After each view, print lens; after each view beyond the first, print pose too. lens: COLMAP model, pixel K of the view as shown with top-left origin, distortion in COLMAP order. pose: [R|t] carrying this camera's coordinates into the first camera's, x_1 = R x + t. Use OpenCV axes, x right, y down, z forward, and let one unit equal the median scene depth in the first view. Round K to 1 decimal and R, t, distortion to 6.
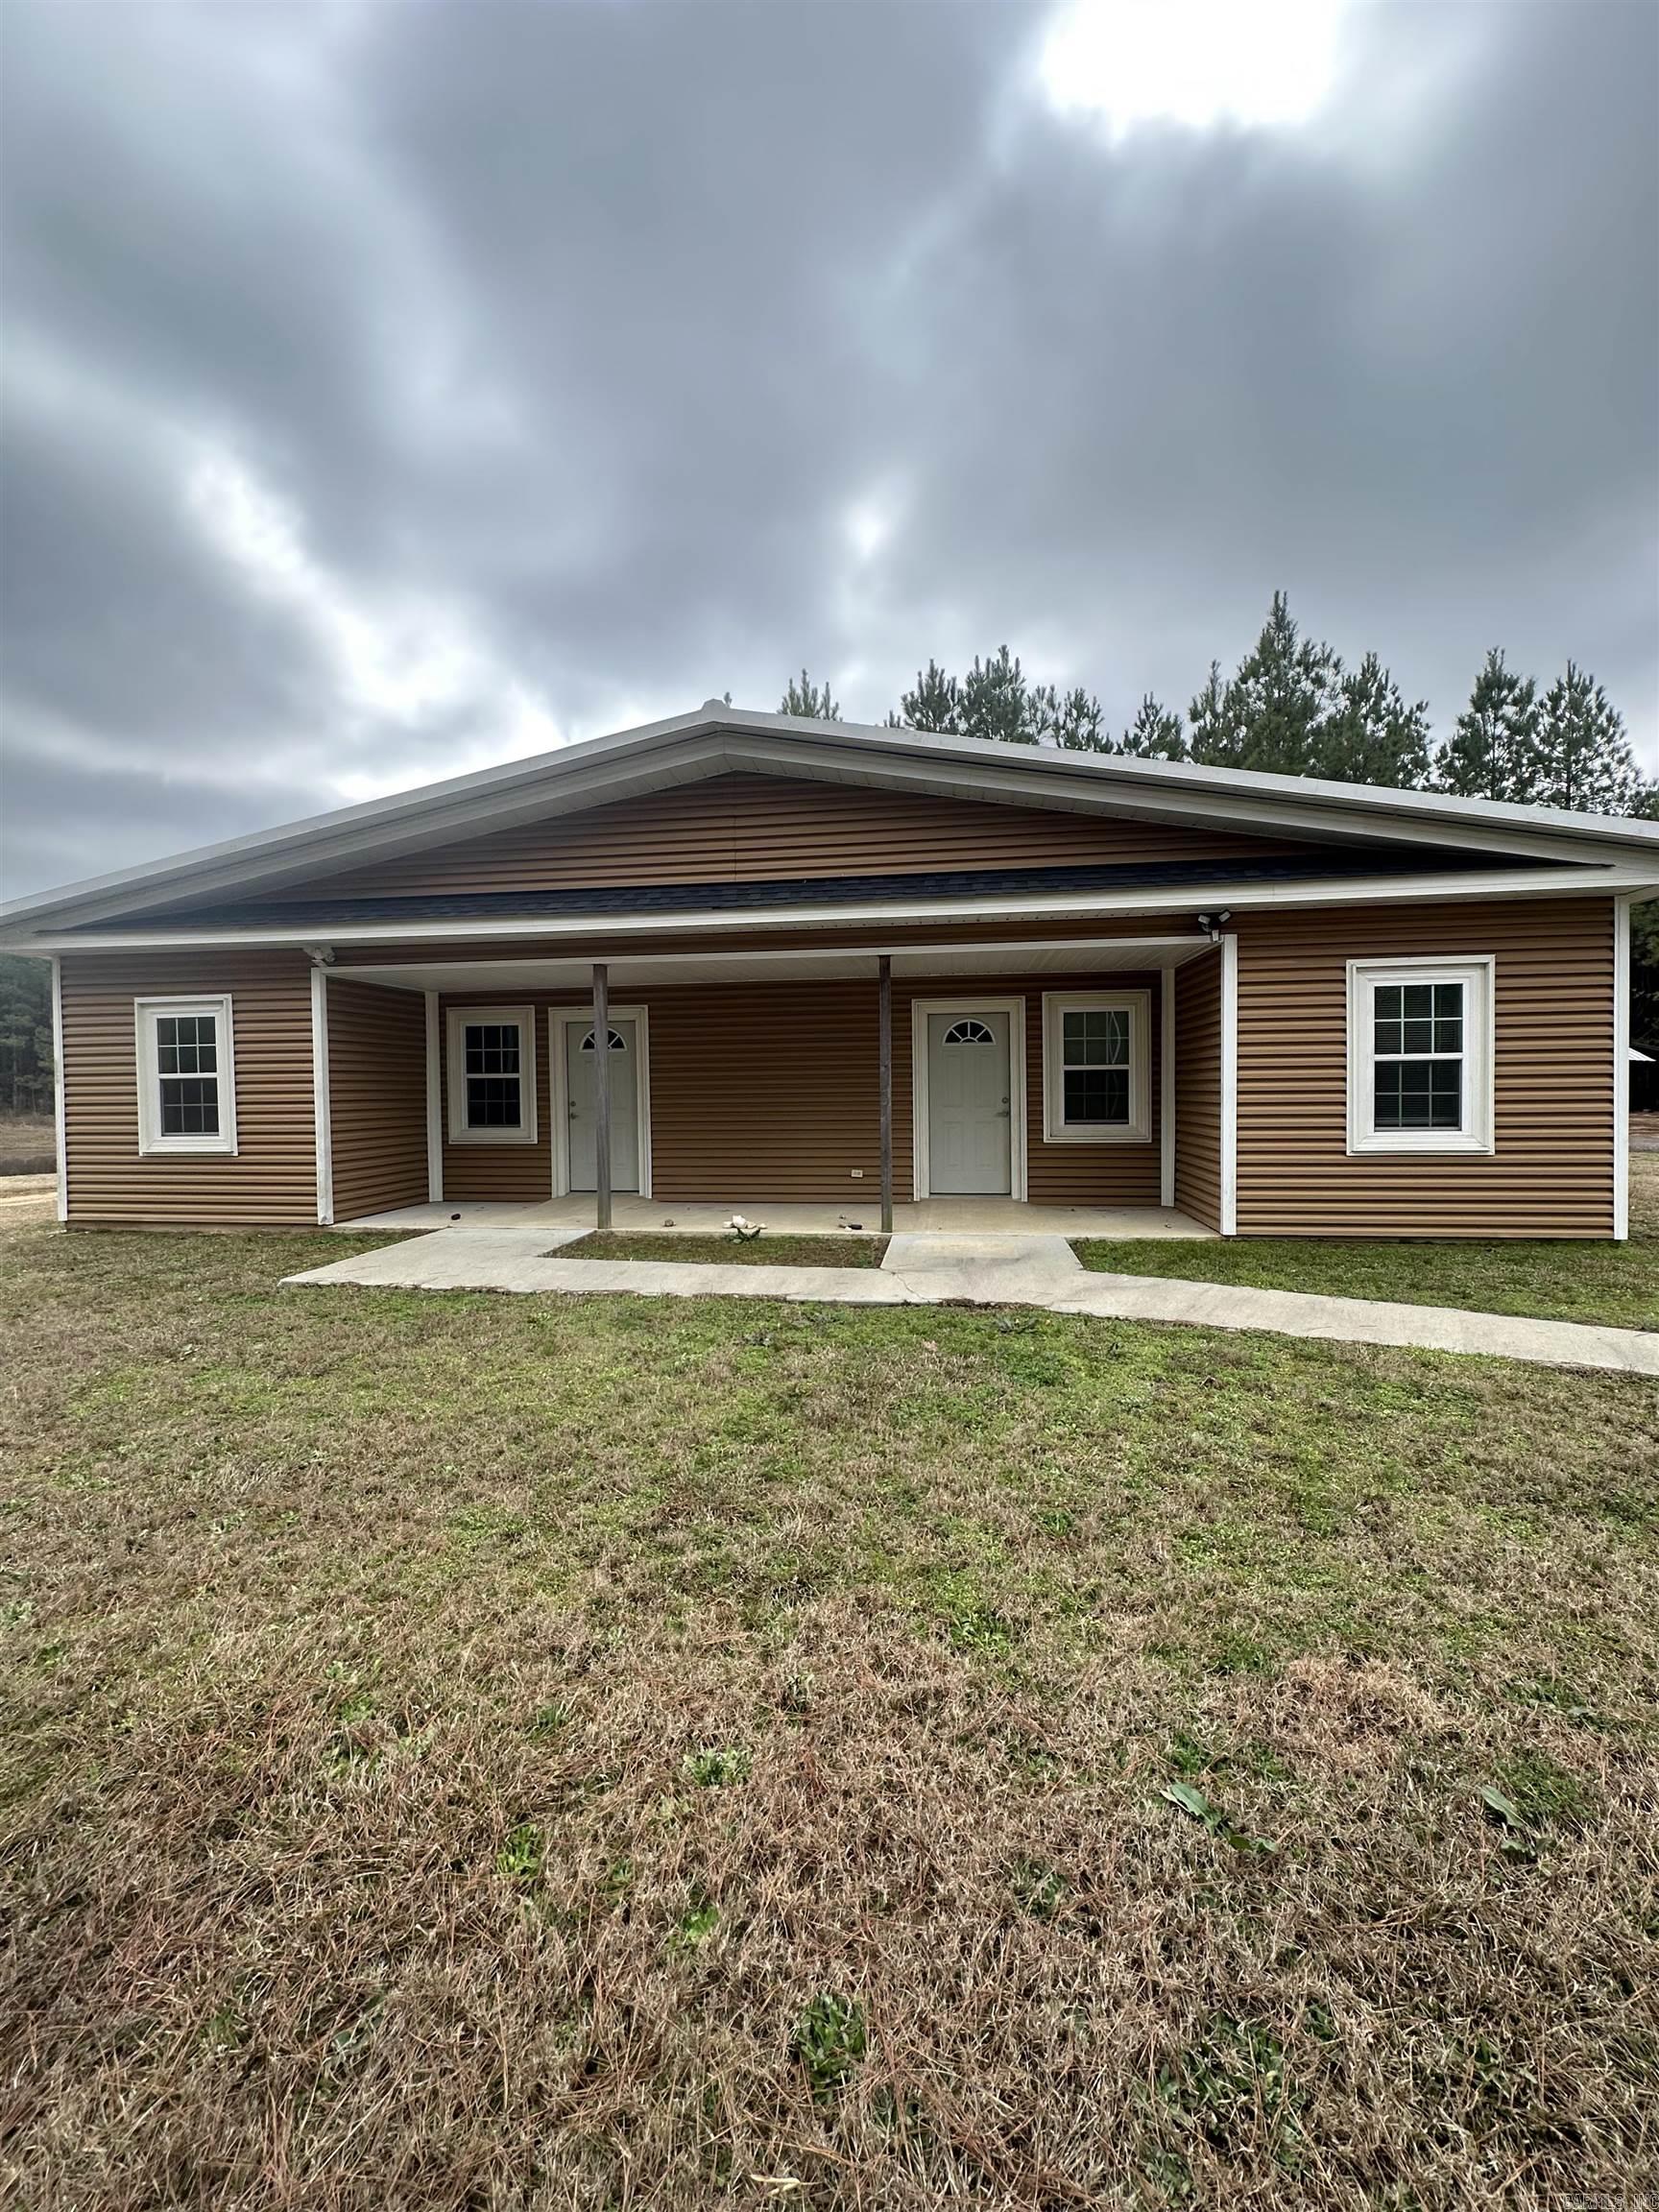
lens RADIAL K [[881.9, 0, 821.7], [0, 881.9, 1112.7], [0, 0, 1]] dist [-0.003730, 0.000001]
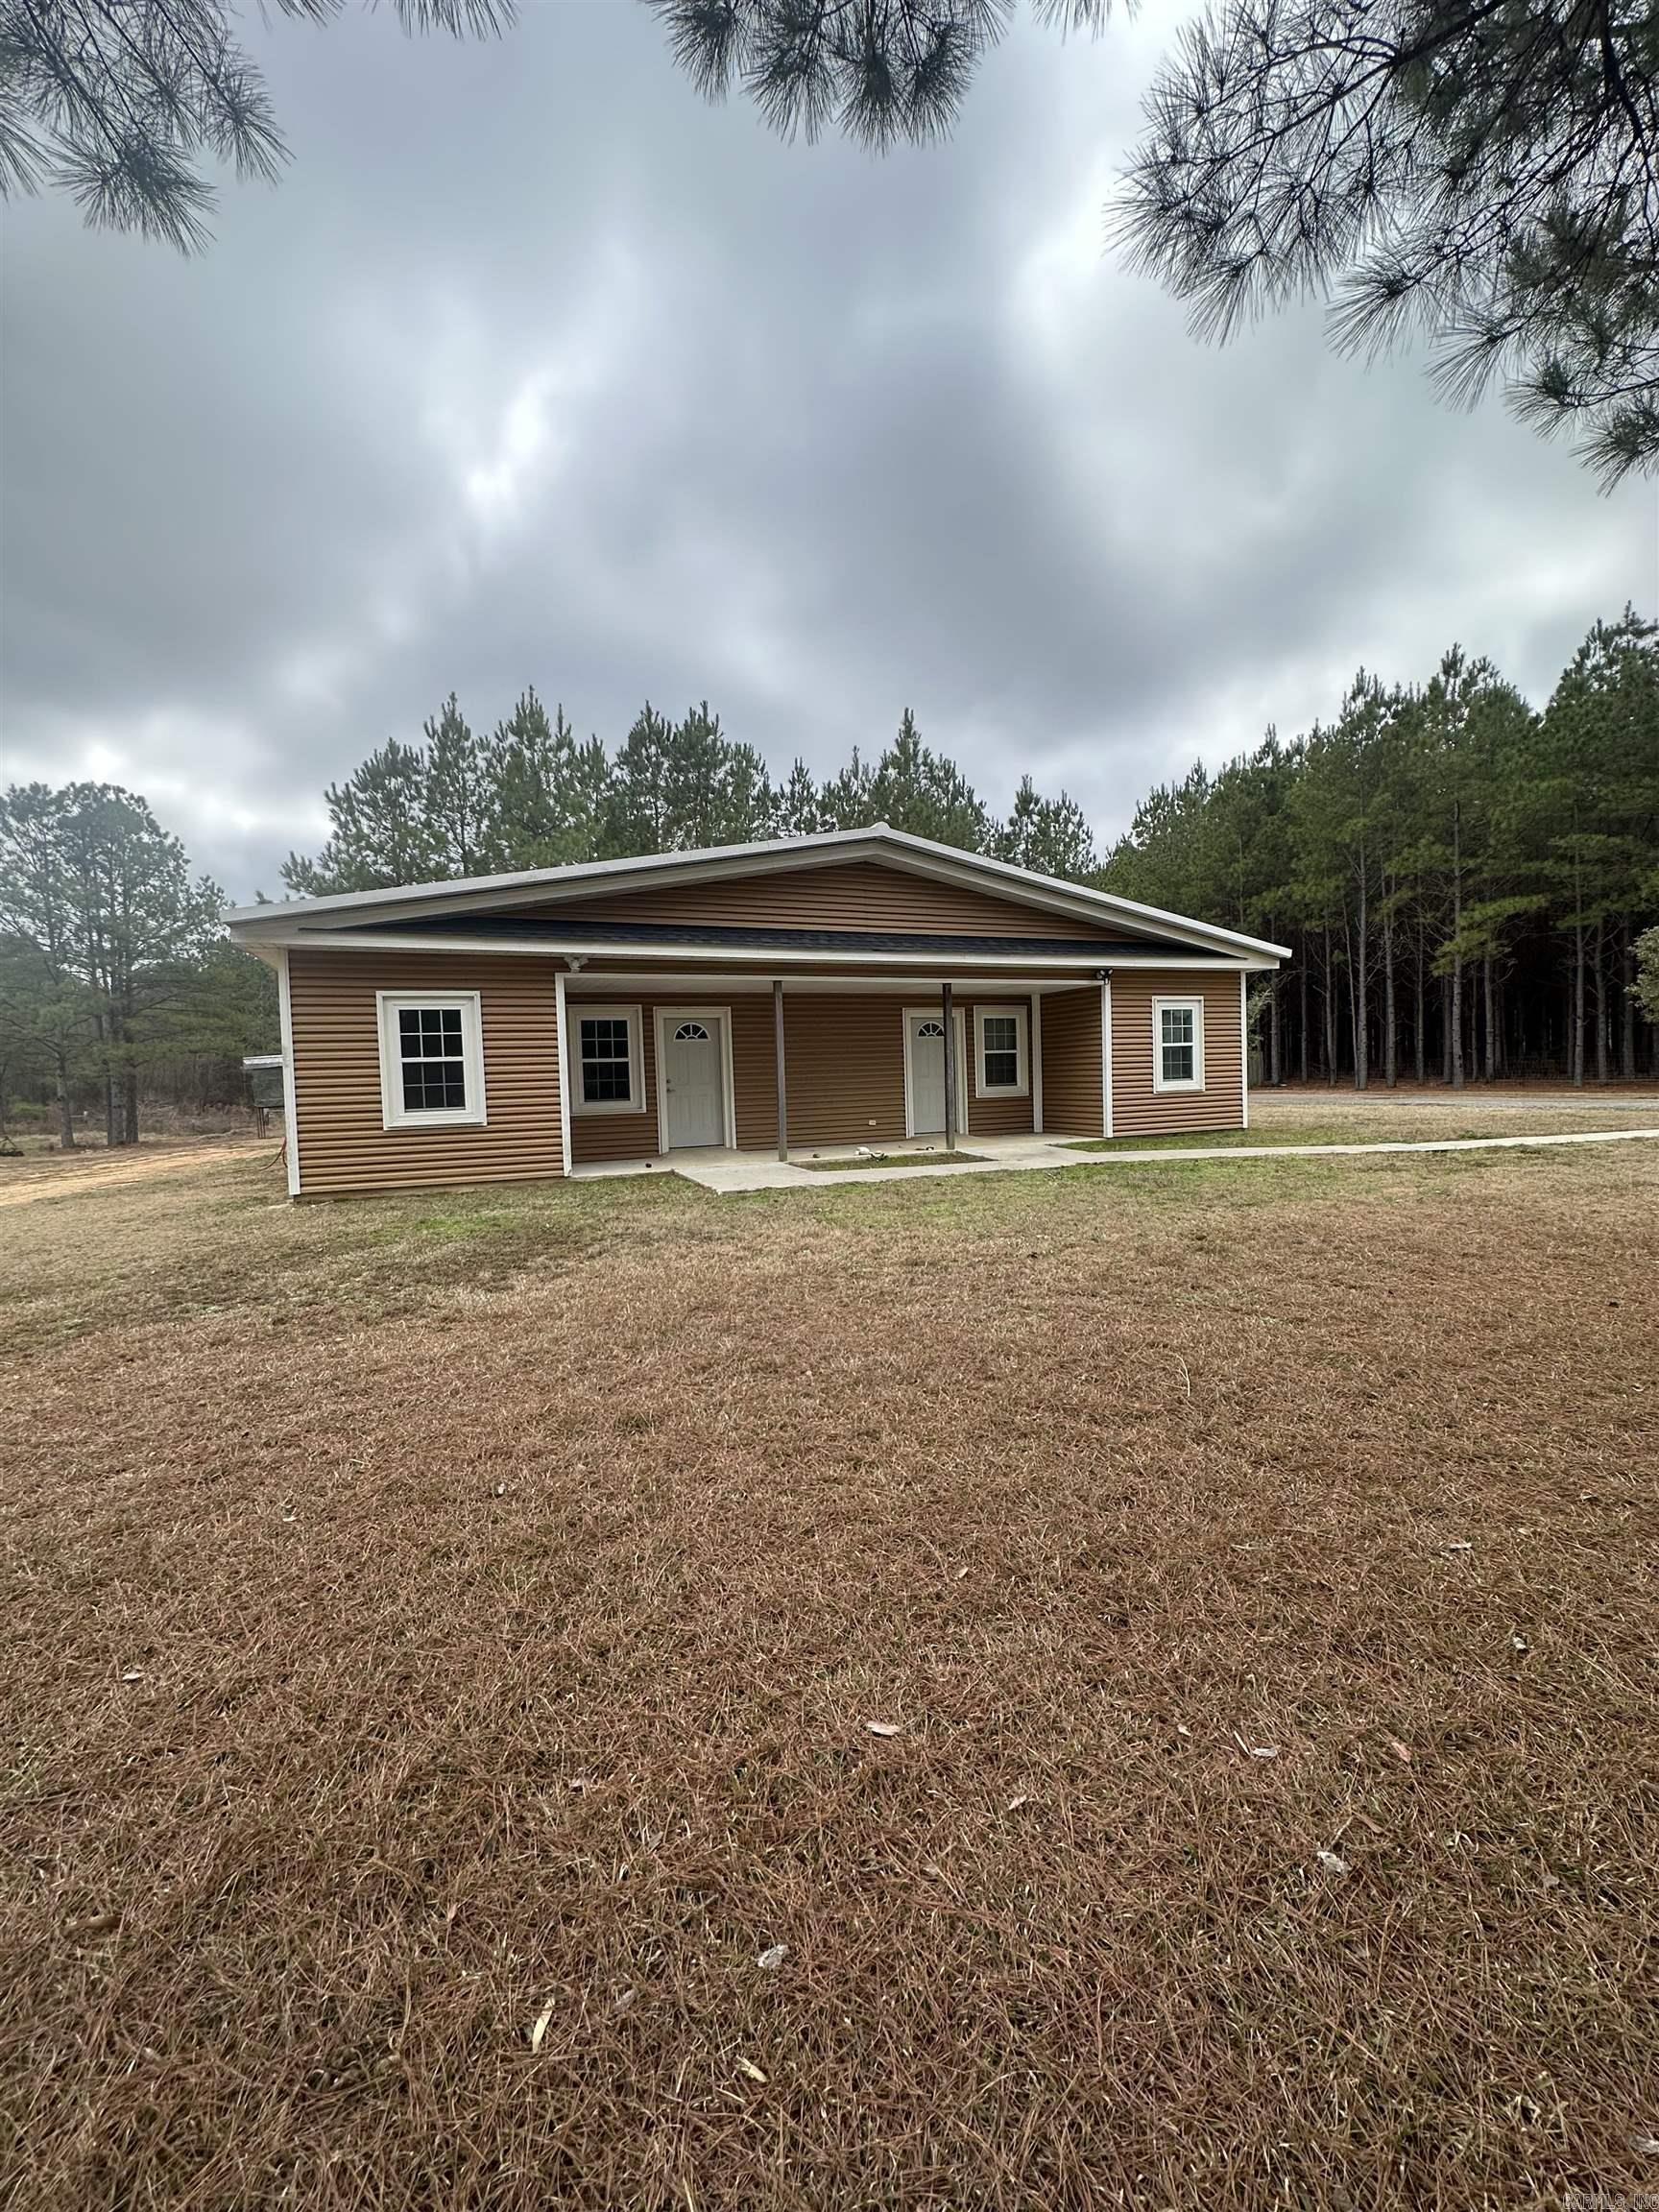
lens RADIAL K [[881.9, 0, 821.2], [0, 881.9, 1106.5], [0, 0, 1]] dist [-0.003730, 0.000001]
pose [[0.858484, -0.033021, 0.511777, -0.873908], [0.034683, 0.999378, 0.006304, 0.031106], [-0.511667, 0.012338, 0.859095, -0.265844]]
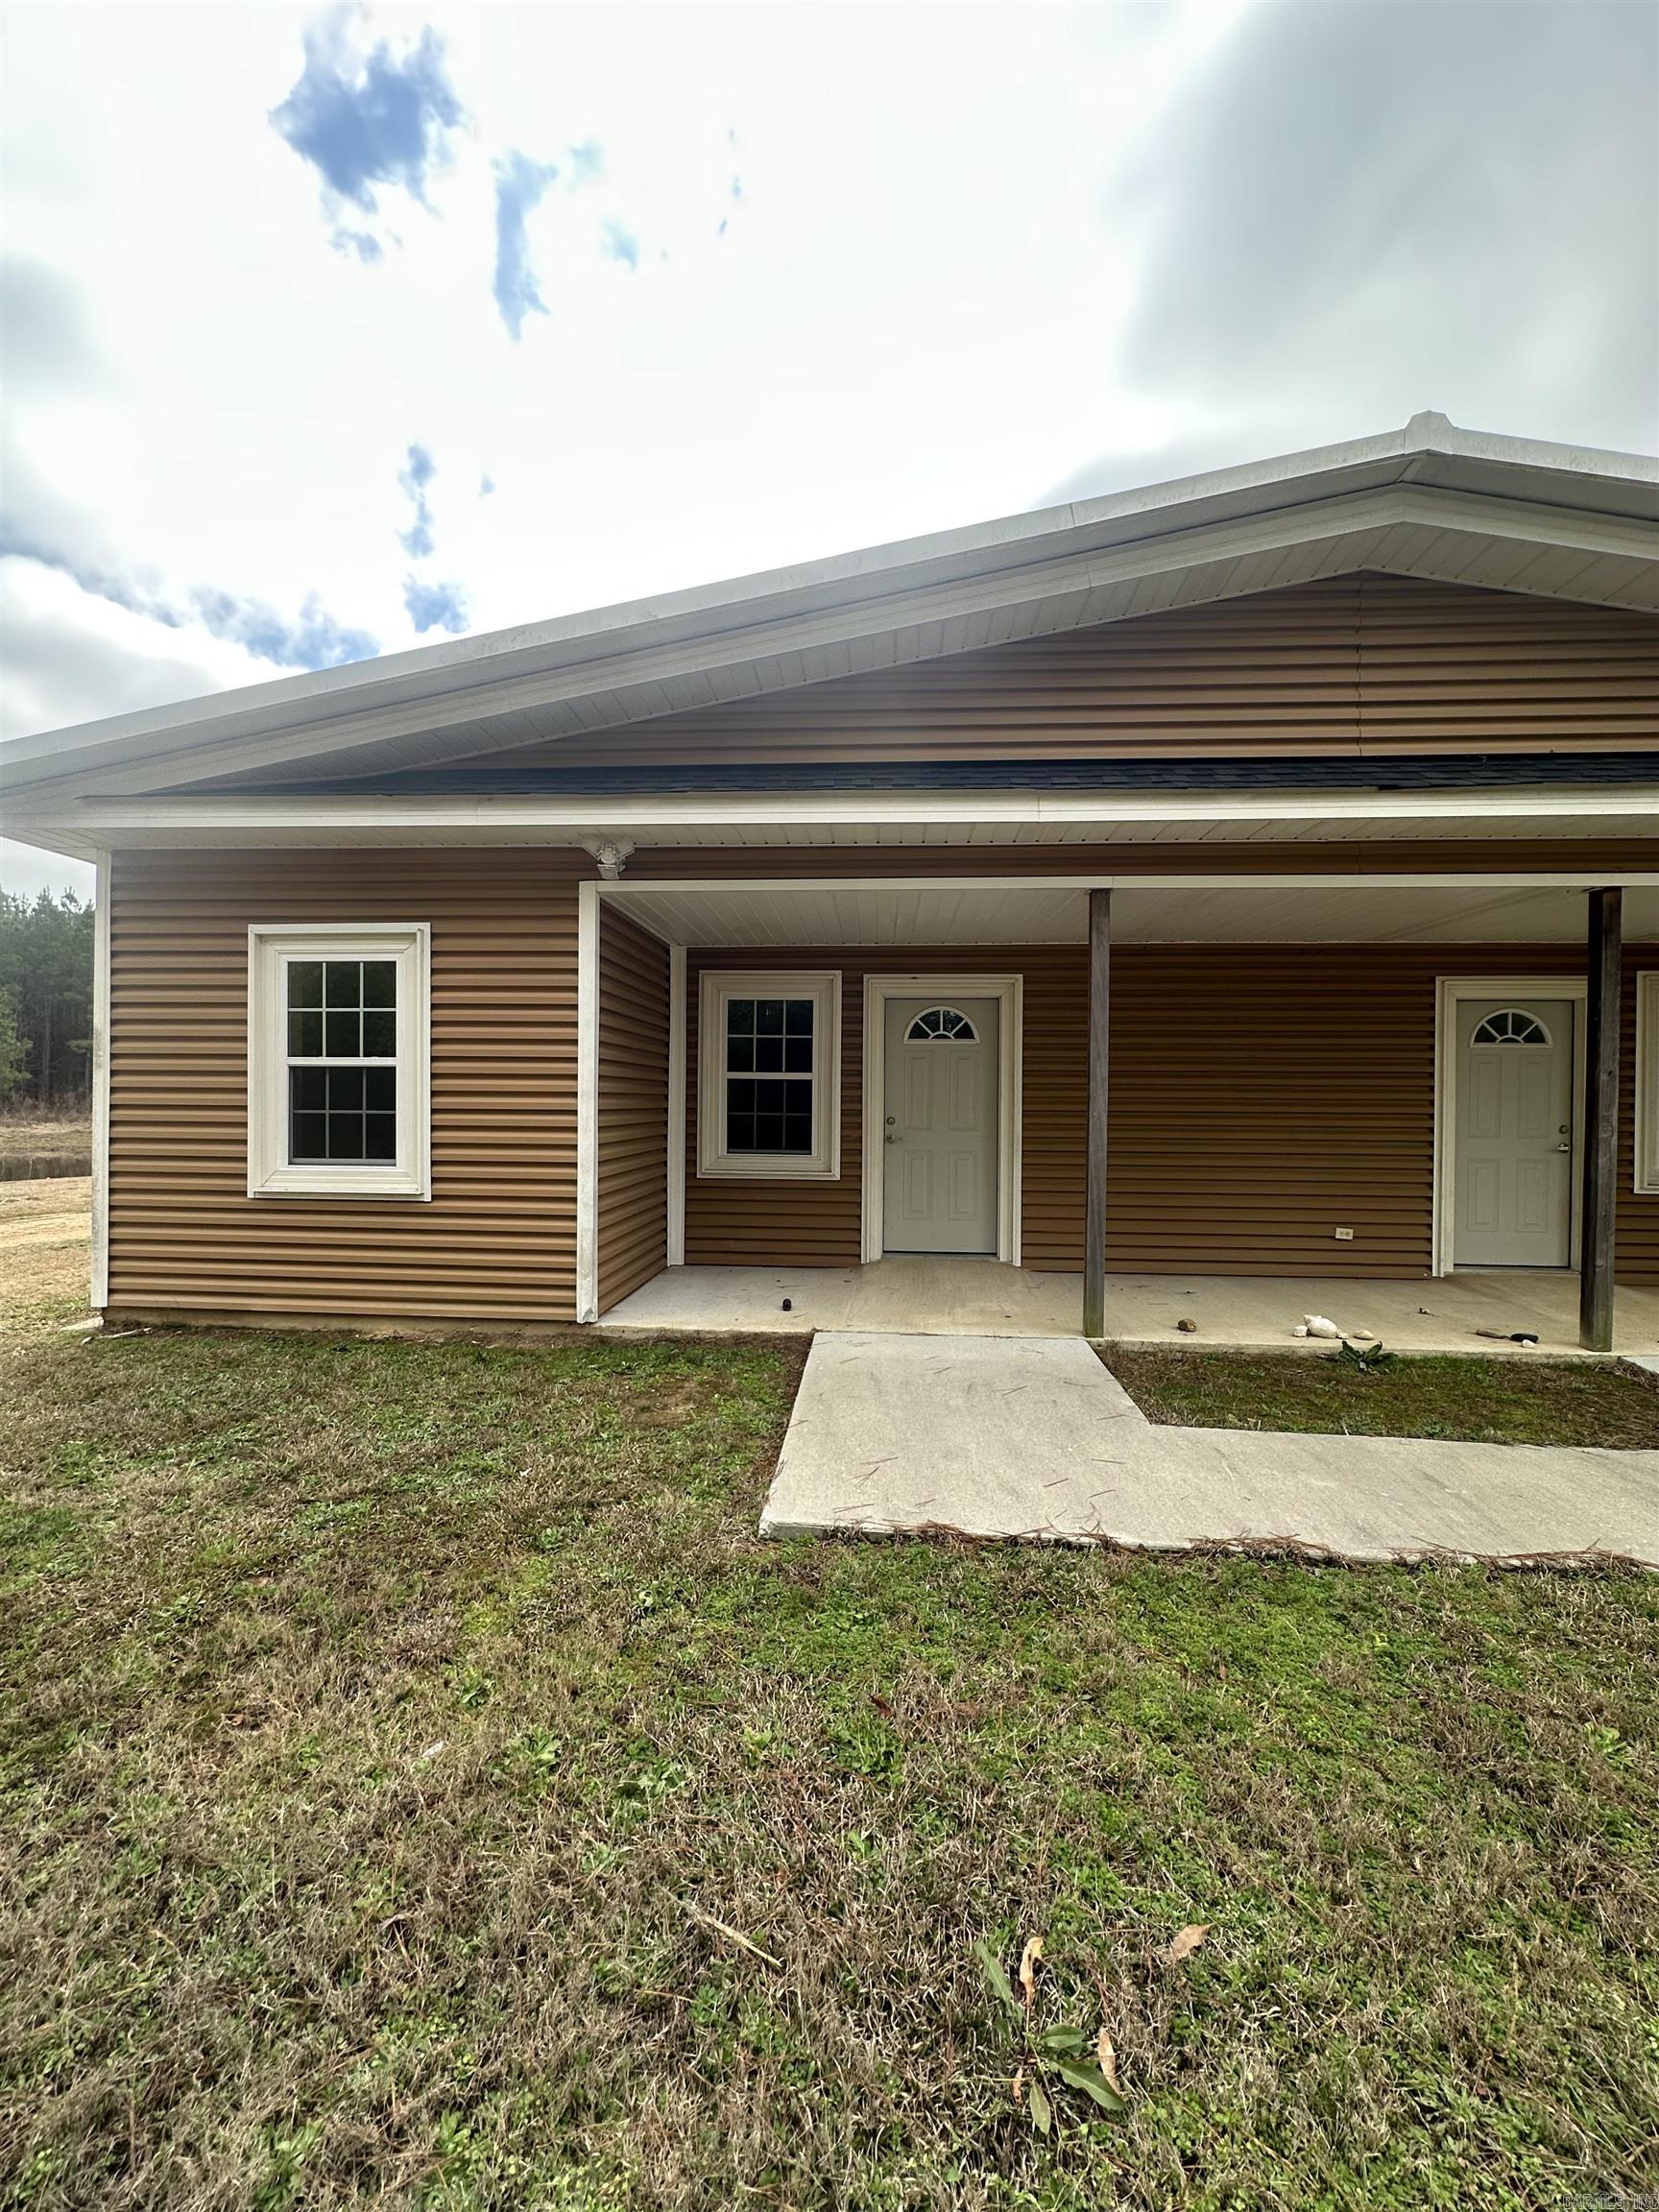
lens RADIAL K [[881.9, 0, 823.6], [0, 881.9, 1112.1], [0, 0, 1]] dist [-0.003730, 0.000001]
pose [[0.996894, 0.020935, 0.075923, -0.444100], [-0.019624, 0.999646, -0.017965, -0.004078], [-0.076273, 0.016420, 0.996952, 0.393877]]
